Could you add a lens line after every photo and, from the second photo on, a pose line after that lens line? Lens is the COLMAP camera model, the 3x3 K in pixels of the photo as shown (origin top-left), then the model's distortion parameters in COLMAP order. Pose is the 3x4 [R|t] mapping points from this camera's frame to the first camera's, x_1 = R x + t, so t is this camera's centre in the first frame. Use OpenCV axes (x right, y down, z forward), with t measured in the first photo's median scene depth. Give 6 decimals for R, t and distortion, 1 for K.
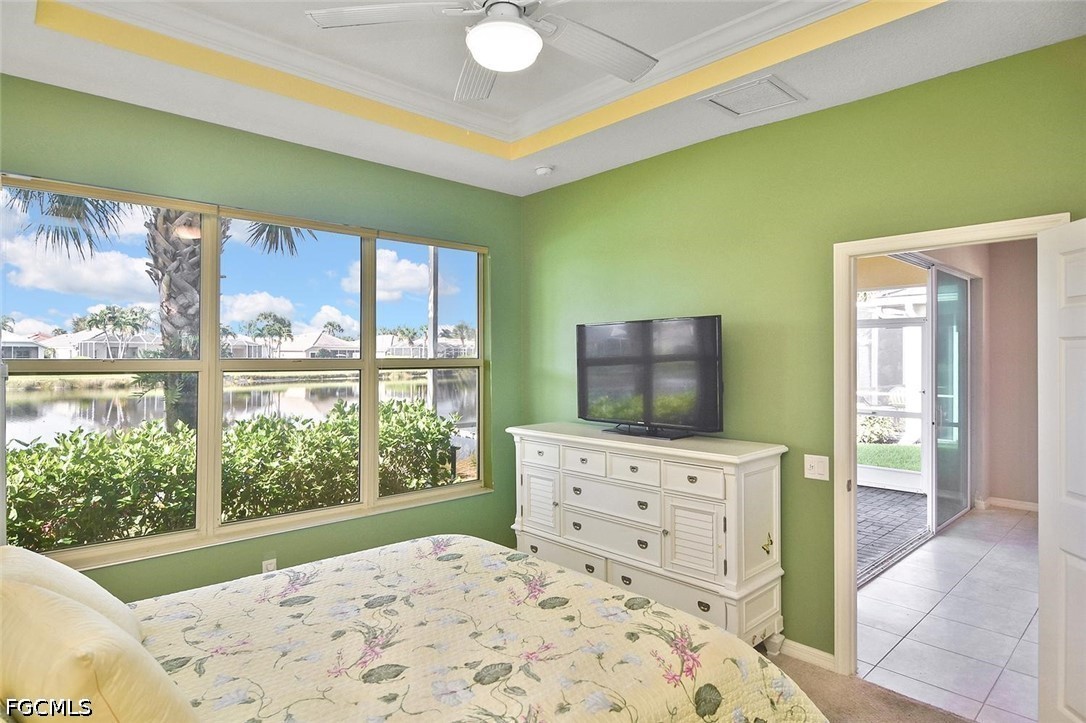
lens RADIAL K [[598.4, 0, 548.4], [0, 598.4, 357.3], [0, 0, 1]] dist [-0.003950, -0.000829]
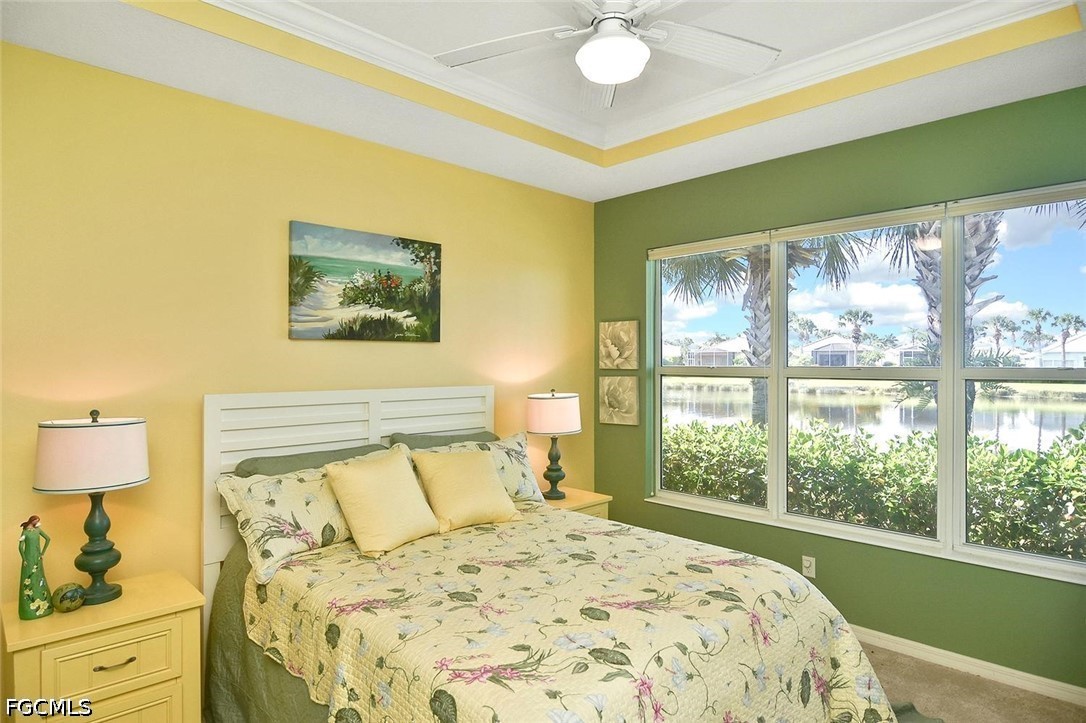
lens RADIAL K [[600.9, 0, 561.1], [0, 600.9, 375.4], [0, 0, 1]] dist [0.006283, -0.017152]
pose [[0.059500, 0.017912, -0.998068, 0.679915], [-0.003031, 0.999838, 0.017763, 0.000443], [0.998224, 0.001968, 0.059545, 0.607375]]
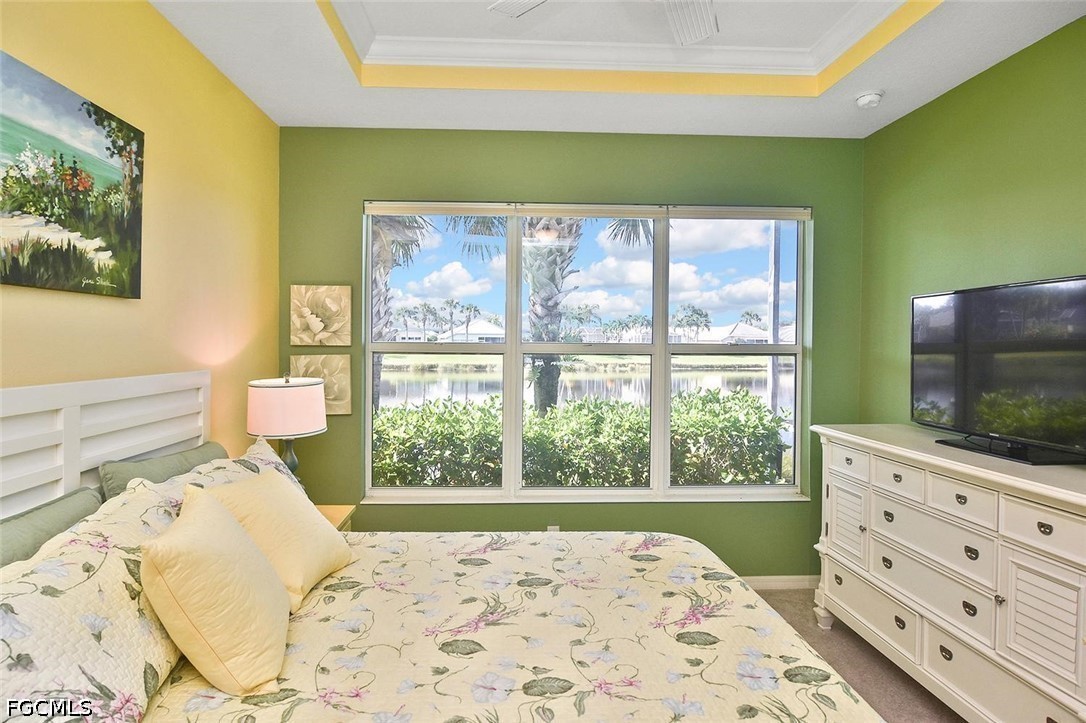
lens RADIAL K [[600.9, 0, 528.2], [0, 600.9, 360.4], [0, 0, 1]] dist [0.006283, -0.017152]
pose [[0.760961, 0.017346, -0.648565, 0.244721], [-0.003203, 0.999731, 0.022981, 0.011493], [0.648789, -0.015411, 0.760812, 0.164286]]
